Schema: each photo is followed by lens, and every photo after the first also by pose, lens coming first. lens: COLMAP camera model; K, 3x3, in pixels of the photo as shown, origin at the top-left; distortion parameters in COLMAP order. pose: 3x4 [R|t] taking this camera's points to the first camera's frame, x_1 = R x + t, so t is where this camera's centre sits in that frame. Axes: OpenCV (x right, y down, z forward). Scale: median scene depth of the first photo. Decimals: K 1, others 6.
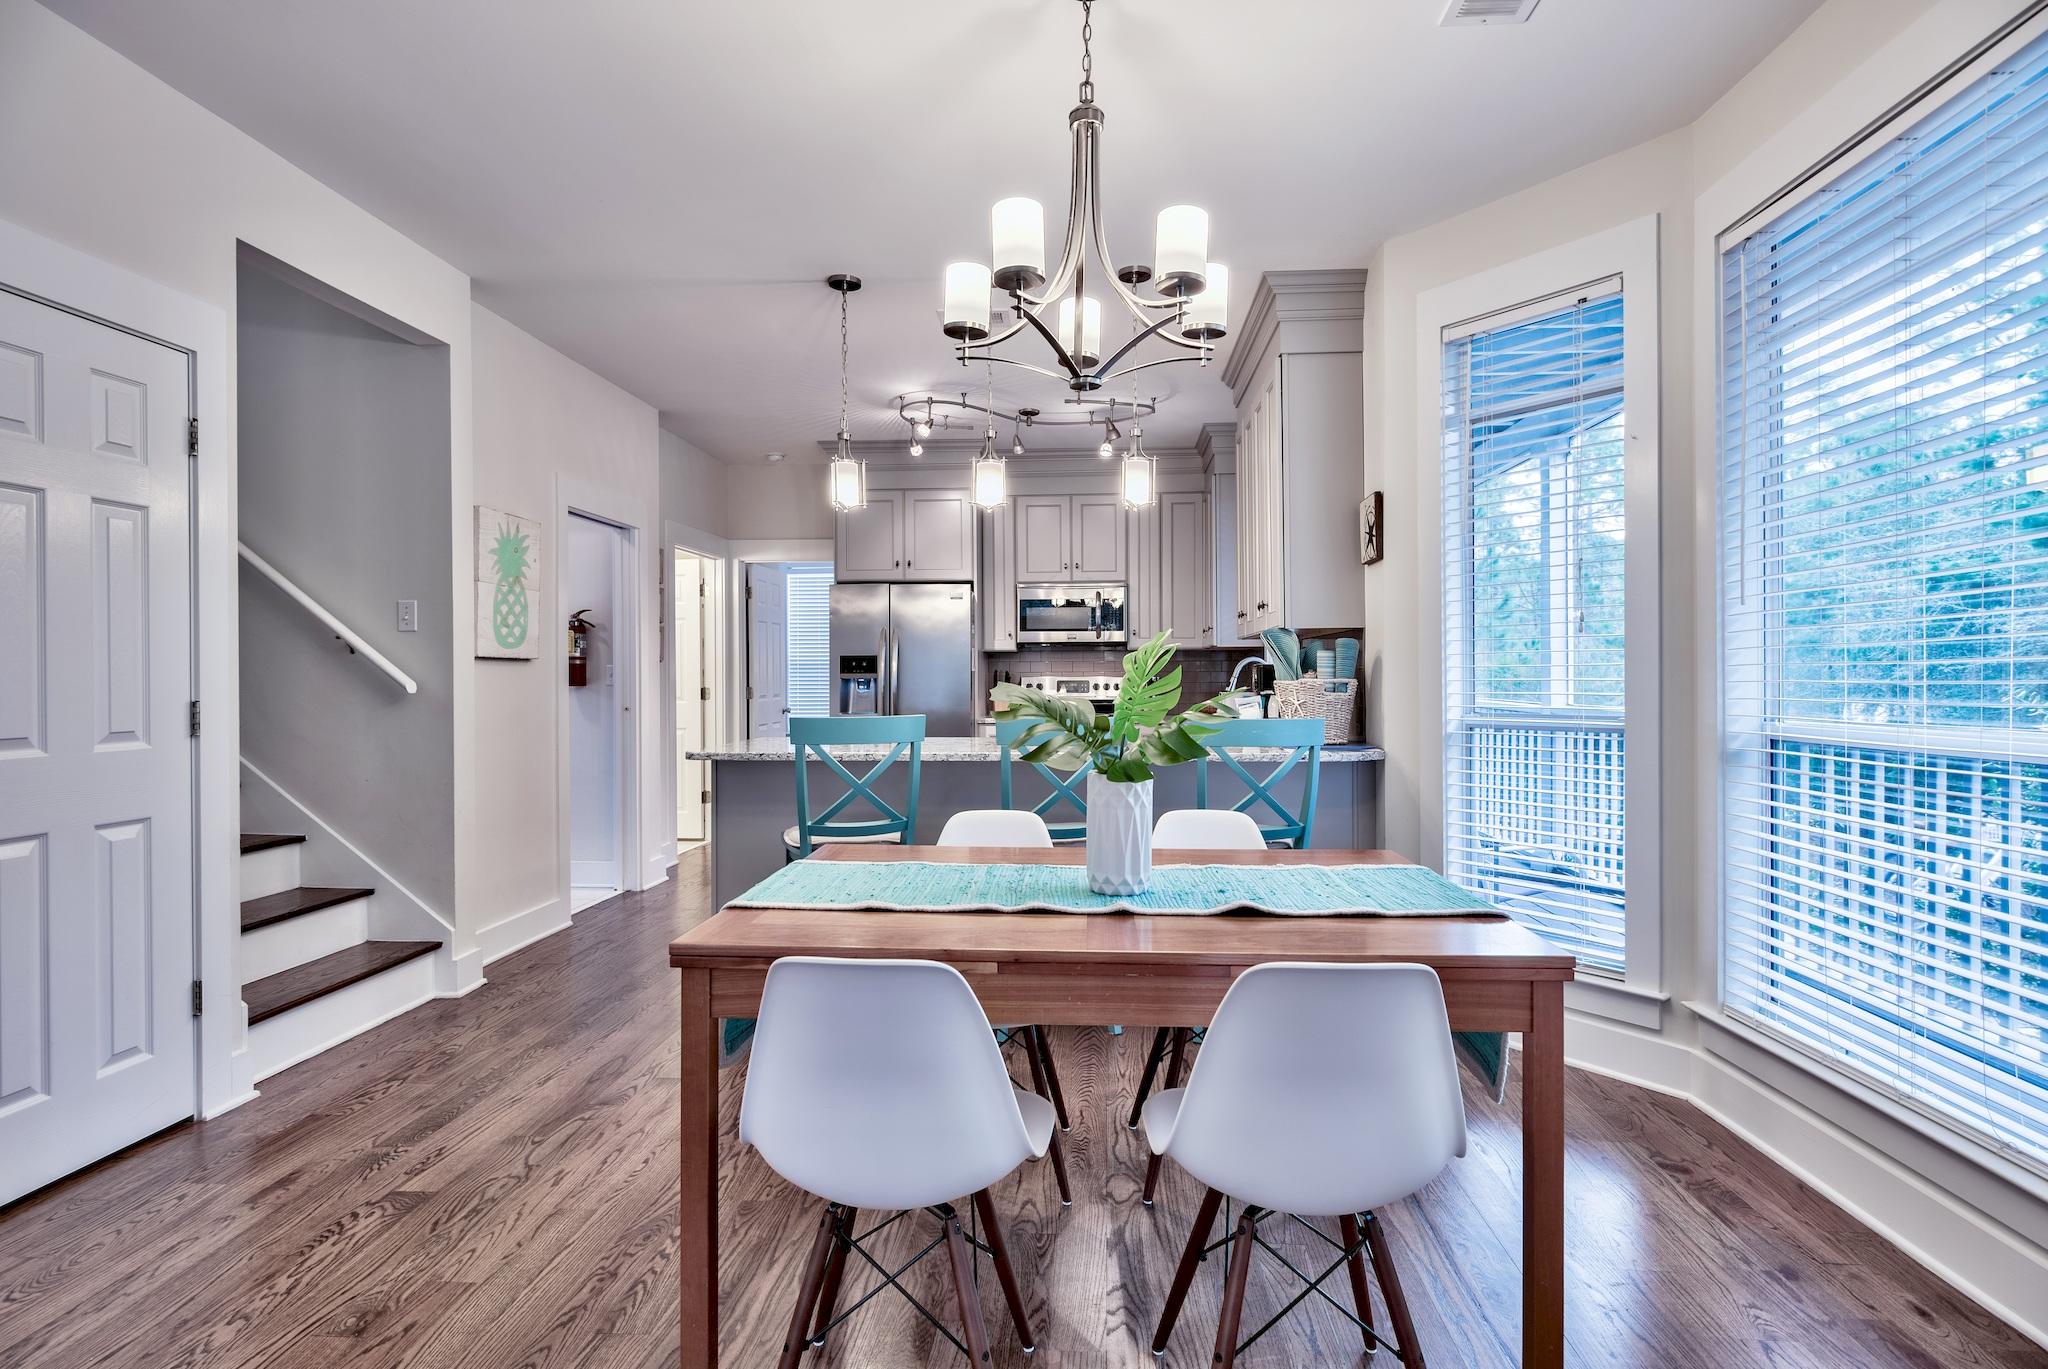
lens RADIAL K [[996.3, 0, 1044.2], [0, 996.3, 679.8], [0, 0, 1]] dist [-0.004583, -0.000352]
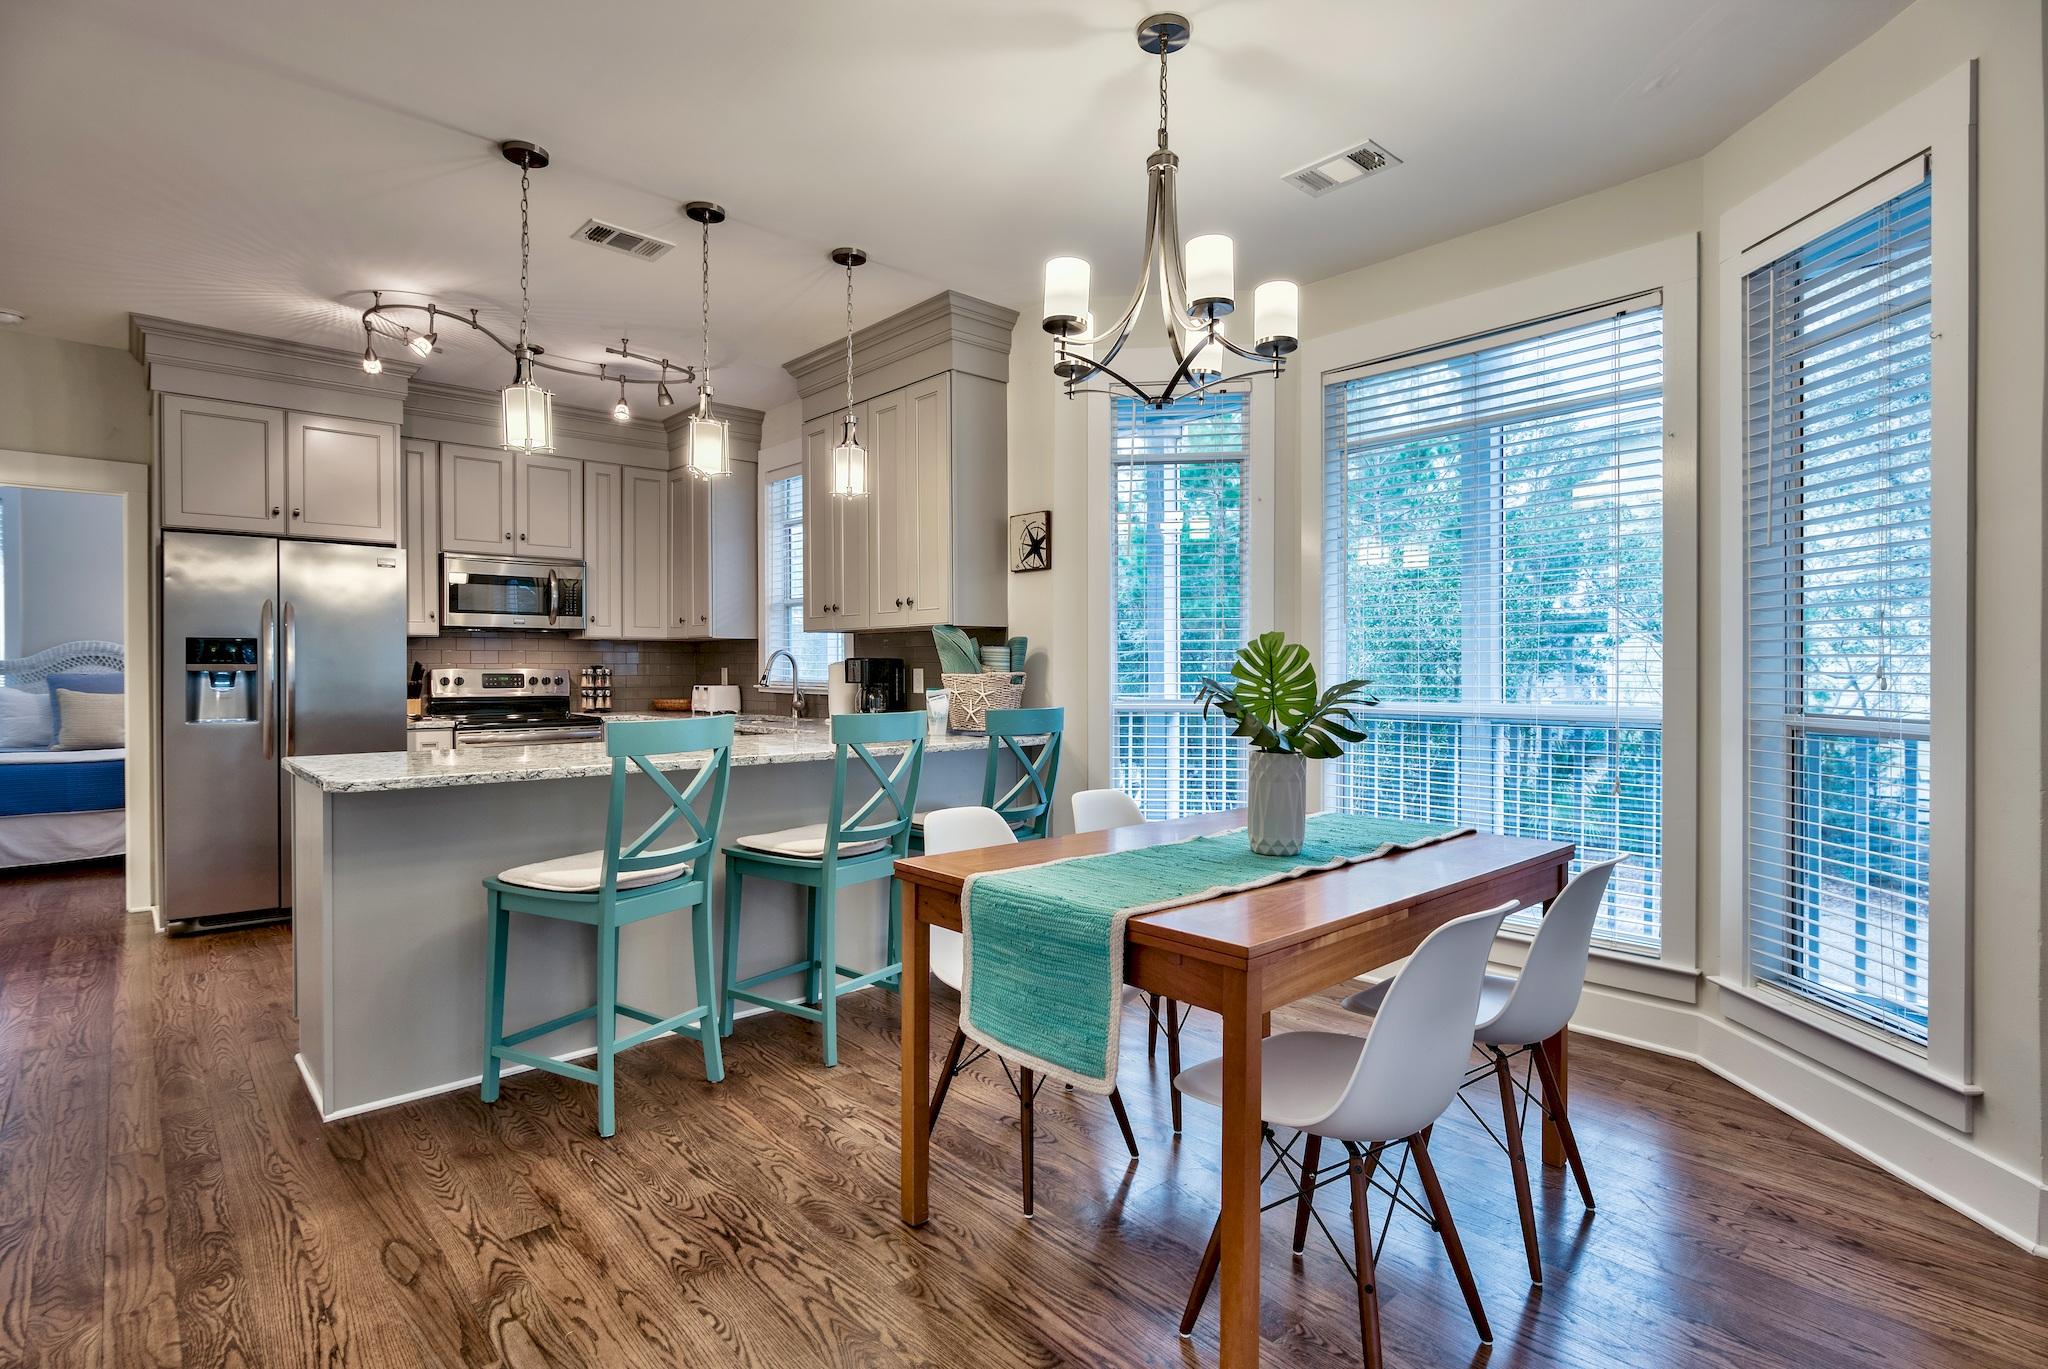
lens RADIAL K [[996.3, 0, 1022.3], [0, 996.3, 682.6], [0, 0, 1]] dist [-0.004583, -0.000352]
pose [[0.703068, -0.005243, 0.711104, -0.312894], [-0.000935, 0.999965, 0.008297, 0.000912], [-0.711122, -0.006499, 0.703038, 0.125217]]
